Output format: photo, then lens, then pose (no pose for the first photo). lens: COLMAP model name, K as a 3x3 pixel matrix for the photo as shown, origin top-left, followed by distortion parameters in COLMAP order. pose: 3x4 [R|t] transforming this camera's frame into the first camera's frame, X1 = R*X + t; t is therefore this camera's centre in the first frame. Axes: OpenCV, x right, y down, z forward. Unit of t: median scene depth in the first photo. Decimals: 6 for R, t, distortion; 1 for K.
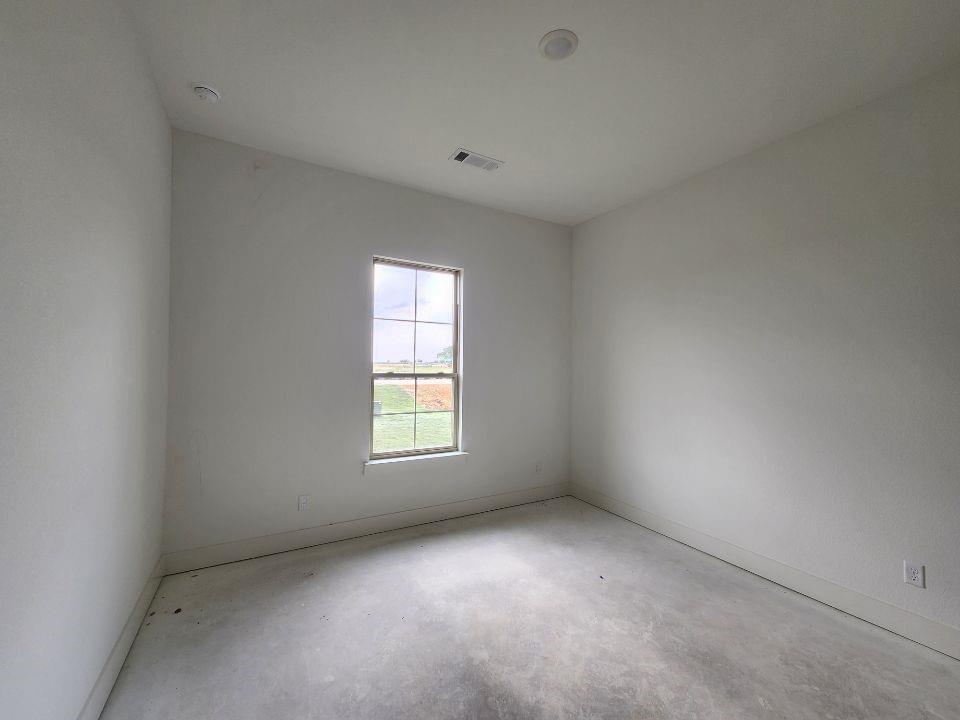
lens RADIAL K [[375.8, 0, 480.0], [0, 375.8, 360.0], [0, 0, 1]] dist [0.000188, -0.000014]
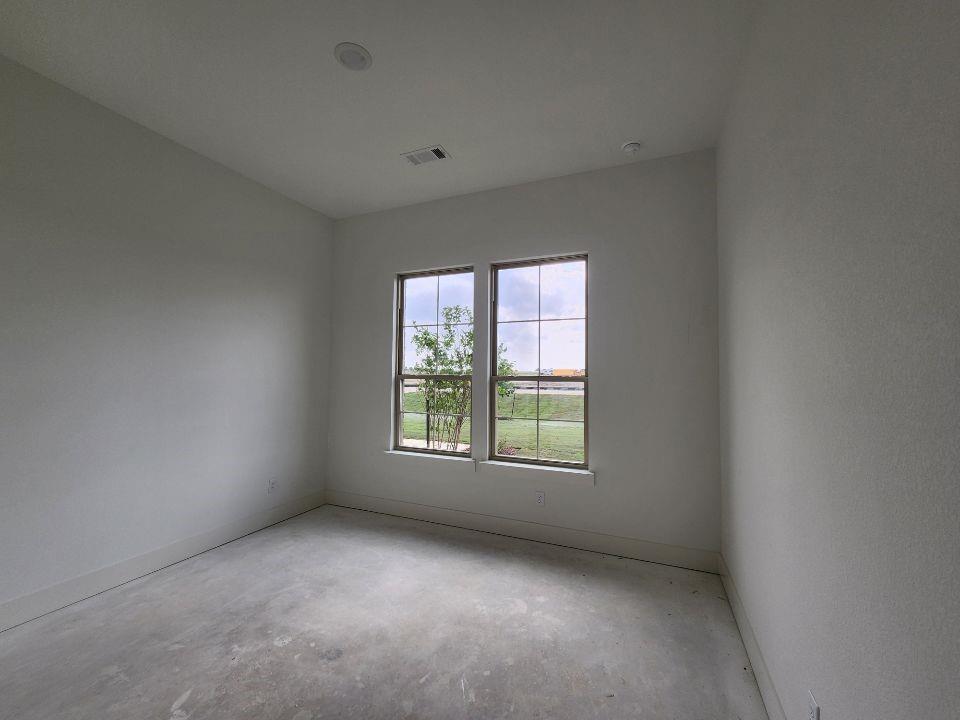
lens RADIAL K [[400.3, 0, 480.0], [0, 400.3, 360.0], [0, 0, 1]] dist [0.001214, 0.000009]
pose [[0.619141, -0.026656, -0.784827, 0.557289], [0.019841, 0.999636, -0.018299, 0.010180], [0.785029, -0.004243, 0.619444, 0.295394]]
